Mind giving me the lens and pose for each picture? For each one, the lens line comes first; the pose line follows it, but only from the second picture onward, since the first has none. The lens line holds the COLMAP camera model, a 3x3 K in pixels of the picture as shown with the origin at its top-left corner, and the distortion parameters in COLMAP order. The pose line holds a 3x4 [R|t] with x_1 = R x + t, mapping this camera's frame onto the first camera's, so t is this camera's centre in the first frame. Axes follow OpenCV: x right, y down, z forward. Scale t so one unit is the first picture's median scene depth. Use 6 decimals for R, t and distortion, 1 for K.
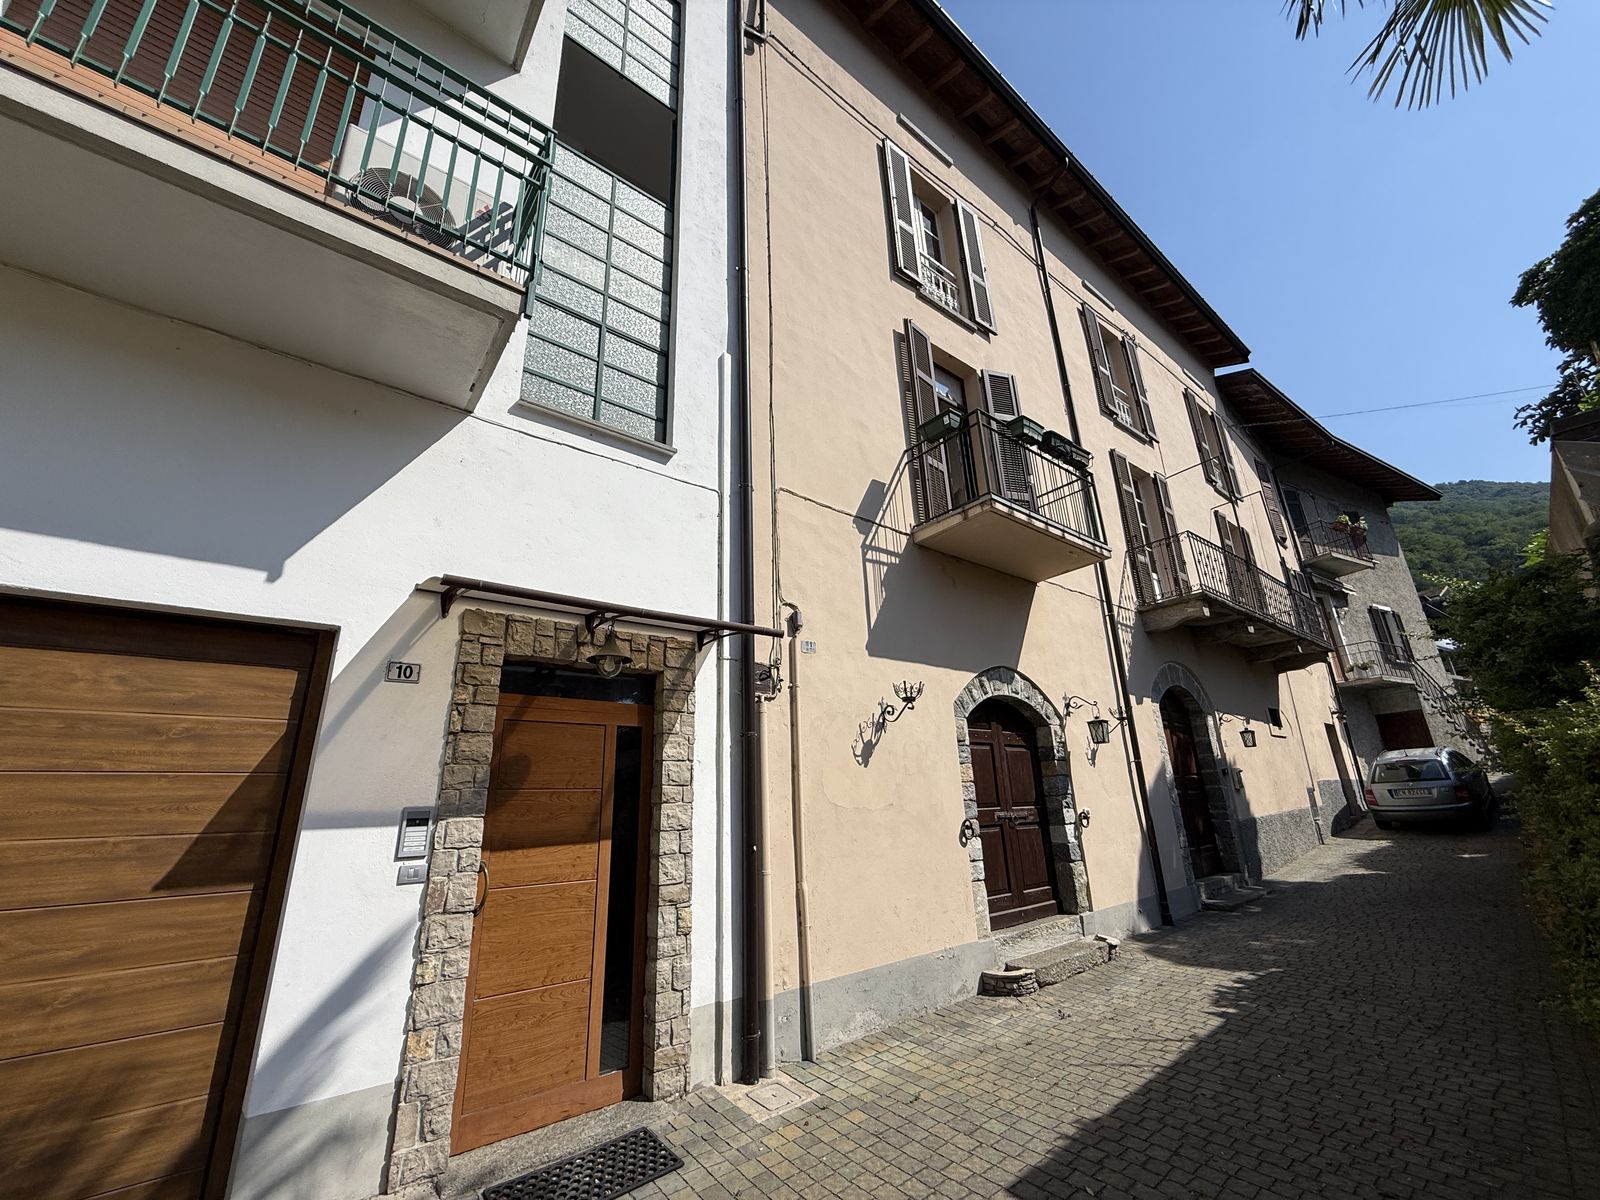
lens RADIAL K [[638.0, 0, 798.0], [0, 638.0, 600.1], [0, 0, 1]] dist [0.001574, -0.000678]
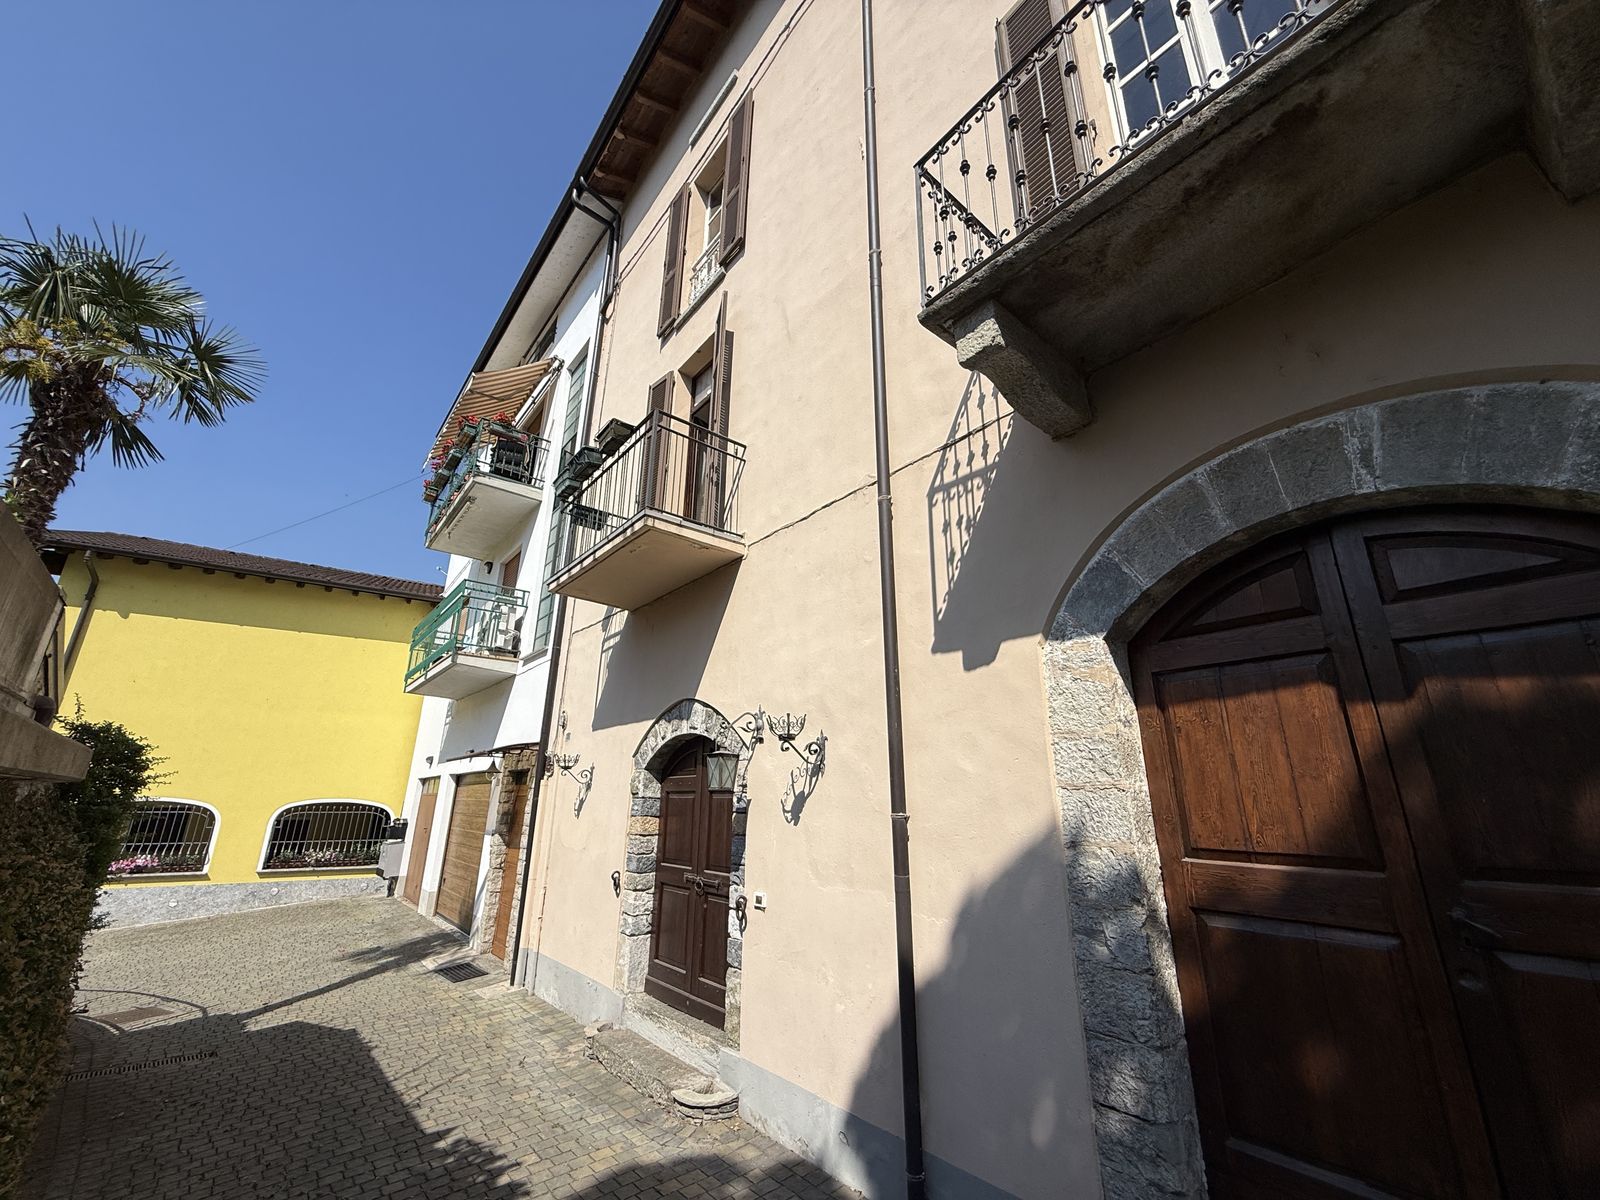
lens RADIAL K [[638.0, 0, 798.0], [0, 638.0, 600.1], [0, 0, 1]] dist [0.001574, -0.000678]
pose [[0.010307, -0.268165, -0.963318, 1.893818], [0.303141, 0.918872, -0.252549, 0.390598], [0.952890, -0.289418, 0.090763, 1.780599]]
